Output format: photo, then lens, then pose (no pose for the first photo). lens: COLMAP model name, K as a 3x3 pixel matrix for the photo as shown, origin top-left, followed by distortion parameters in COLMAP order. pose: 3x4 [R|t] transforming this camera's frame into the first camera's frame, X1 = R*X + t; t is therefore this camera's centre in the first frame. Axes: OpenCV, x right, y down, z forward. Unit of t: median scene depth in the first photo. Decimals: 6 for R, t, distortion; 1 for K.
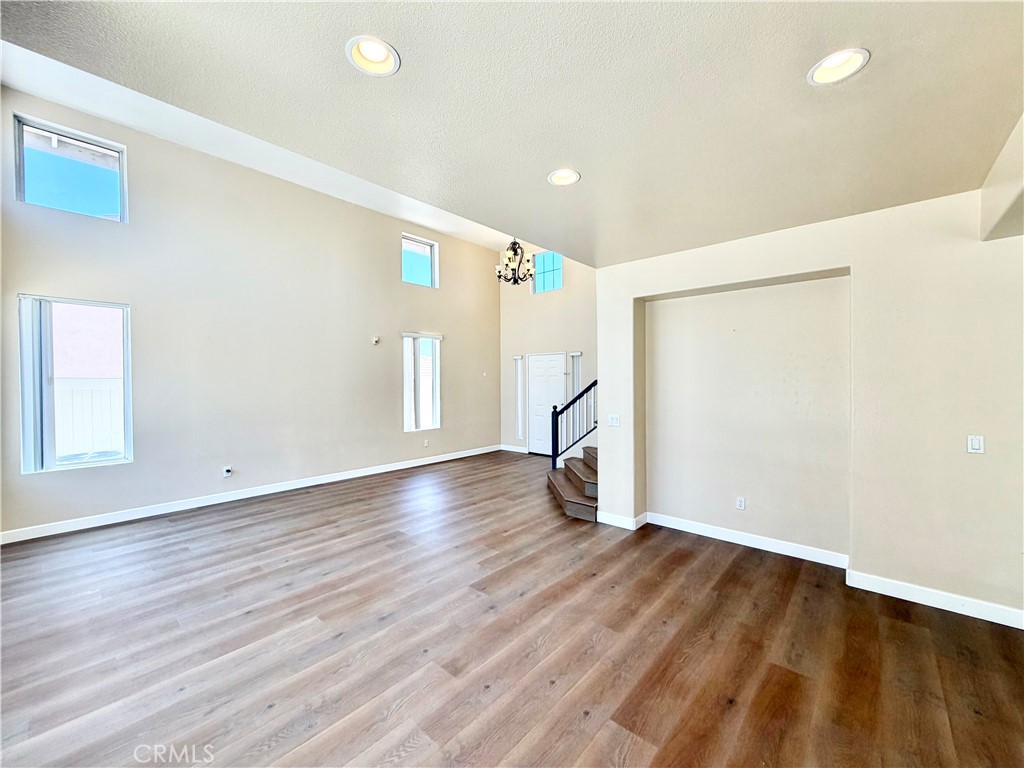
lens RADIAL K [[407.9, 0, 508.3], [0, 407.9, 380.2], [0, 0, 1]] dist [-0.000383, 0.001214]
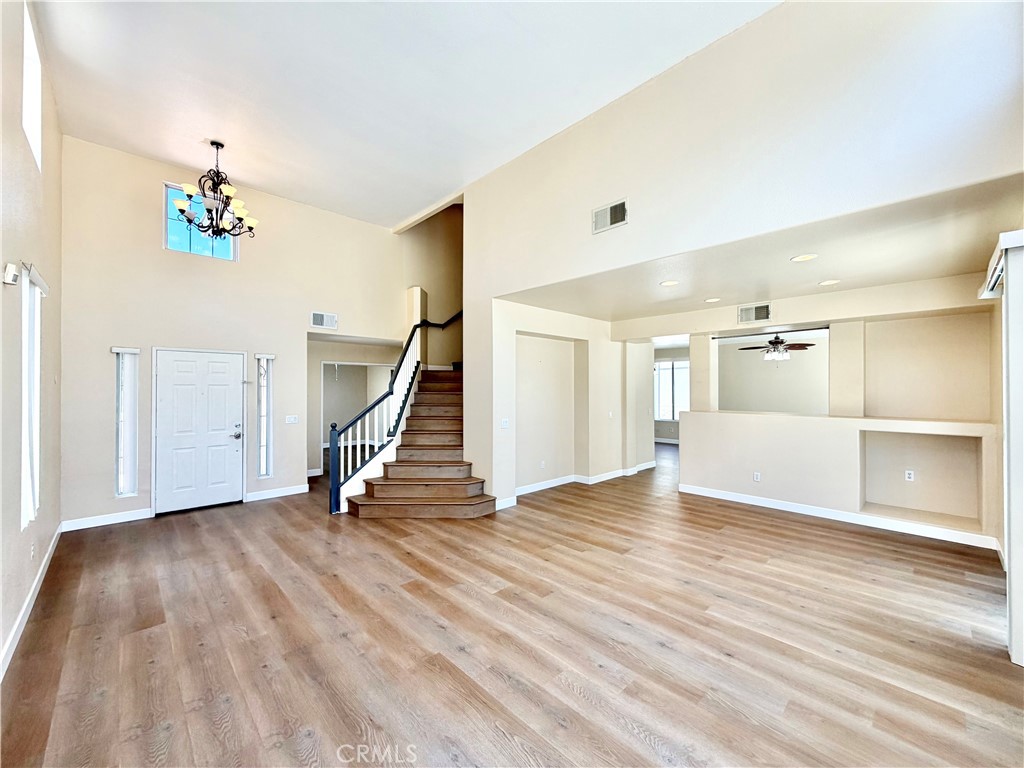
lens RADIAL K [[407.9, 0, 509.8], [0, 407.9, 389.6], [0, 0, 1]] dist [-0.000383, 0.001214]
pose [[0.076191, 0.003807, 0.997086, -1.160248], [-0.000730, 0.999993, -0.003762, -0.001123], [-0.997093, -0.000441, 0.076194, 1.049062]]
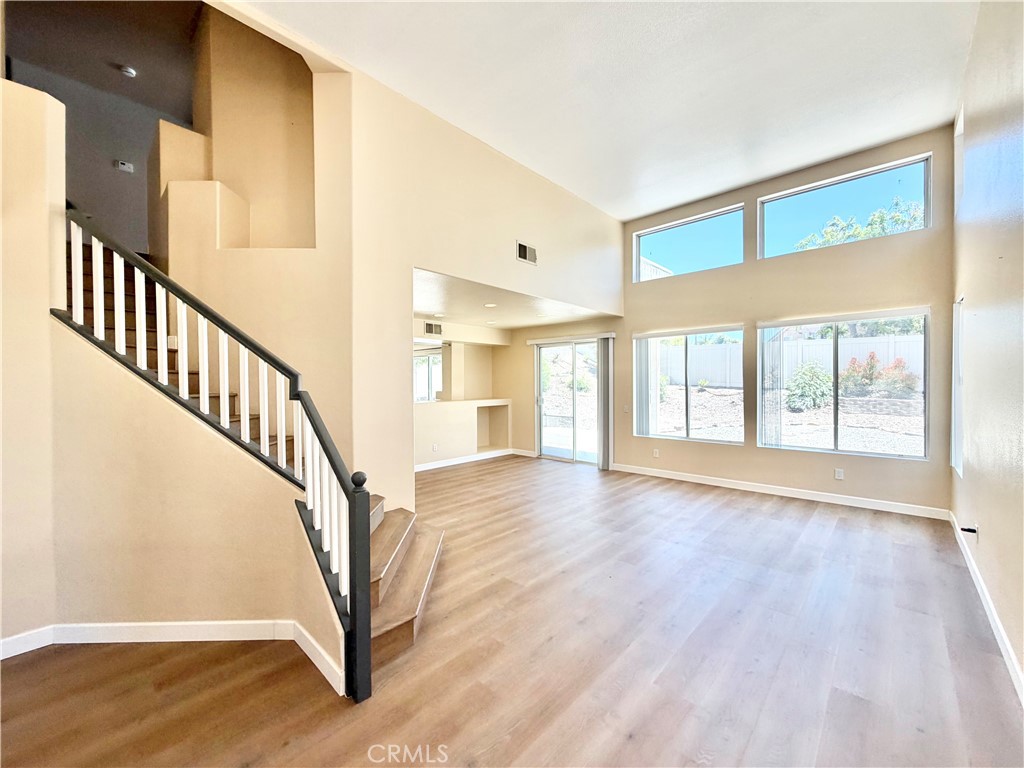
lens RADIAL K [[407.9, 0, 512.6], [0, 407.9, 385.8], [0, 0, 1]] dist [-0.000383, 0.001214]
pose [[-0.999761, 0.012350, 0.018015, -0.024207], [0.012471, 0.999900, 0.006600, -0.007590], [-0.017931, 0.006823, -0.999816, 2.316133]]
